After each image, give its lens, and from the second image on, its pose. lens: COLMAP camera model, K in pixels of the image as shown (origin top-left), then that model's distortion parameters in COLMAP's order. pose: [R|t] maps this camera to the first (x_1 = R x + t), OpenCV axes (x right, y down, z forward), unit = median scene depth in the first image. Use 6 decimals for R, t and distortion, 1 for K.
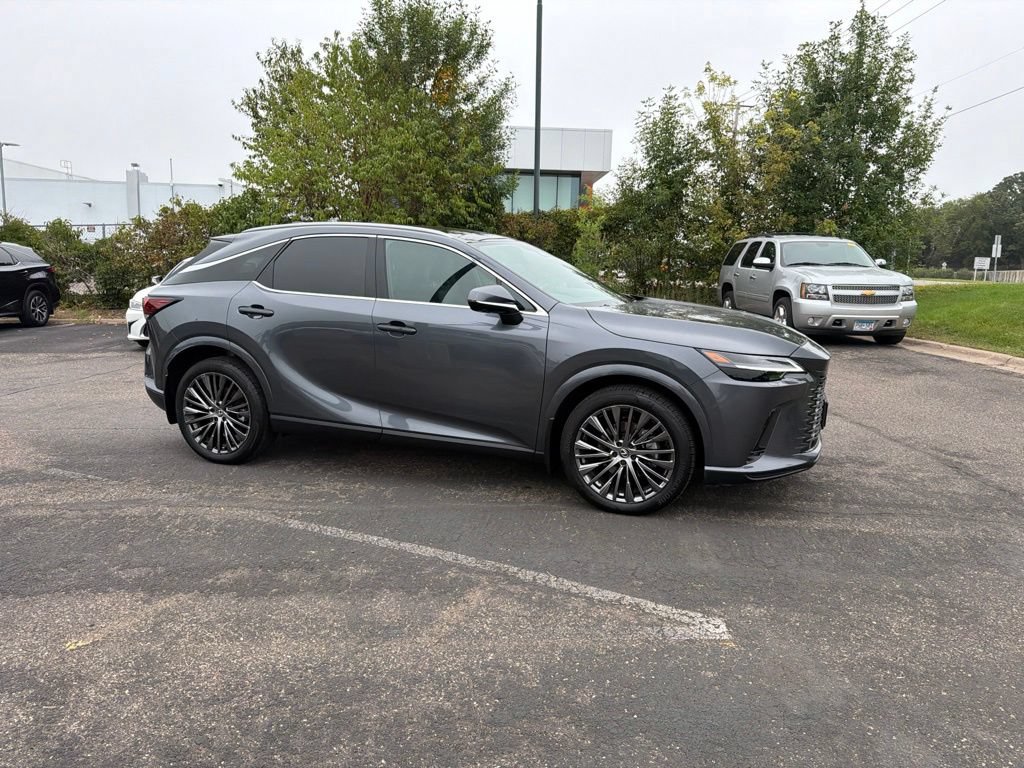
lens RADIAL K [[720.1, 0, 512.8], [0, 720.1, 379.6], [0, 0, 1]] dist [0.046891, -0.066826]
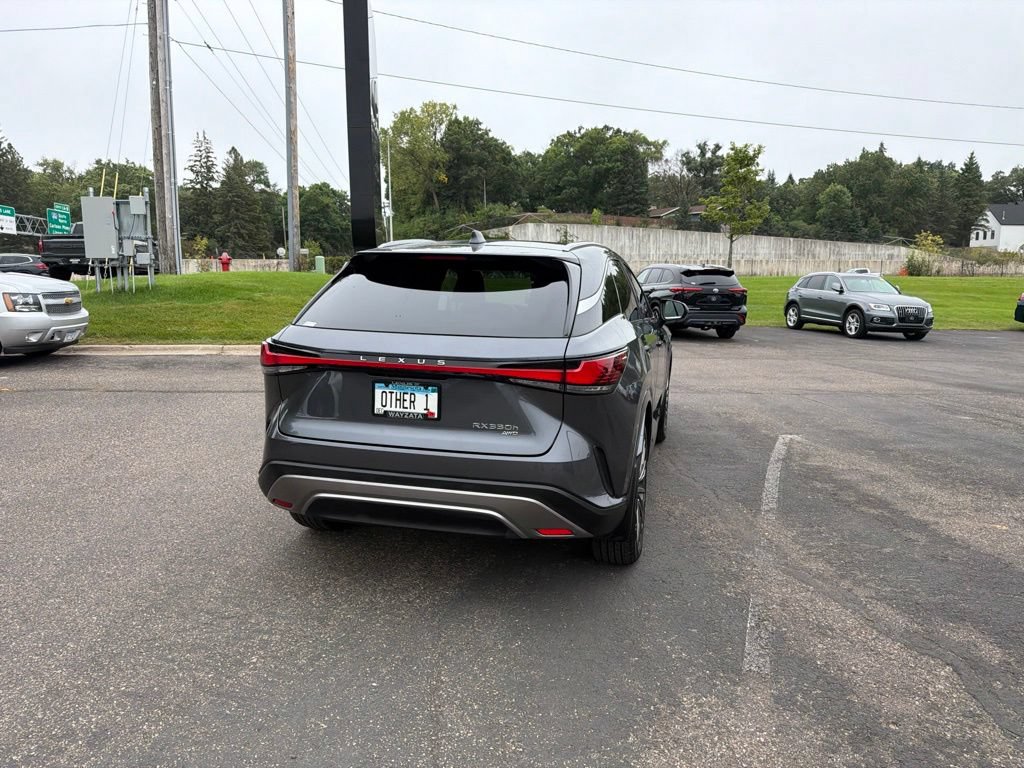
lens RADIAL K [[719.4, 0, 513.8], [0, 719.4, 385.5], [0, 0, 1]] dist [0.038405, -0.048909]
pose [[-0.089859, -0.164526, 0.982271, -1.208300], [0.146637, 0.973327, 0.176442, -0.229726], [-0.985100, 0.159892, -0.063336, 1.257702]]
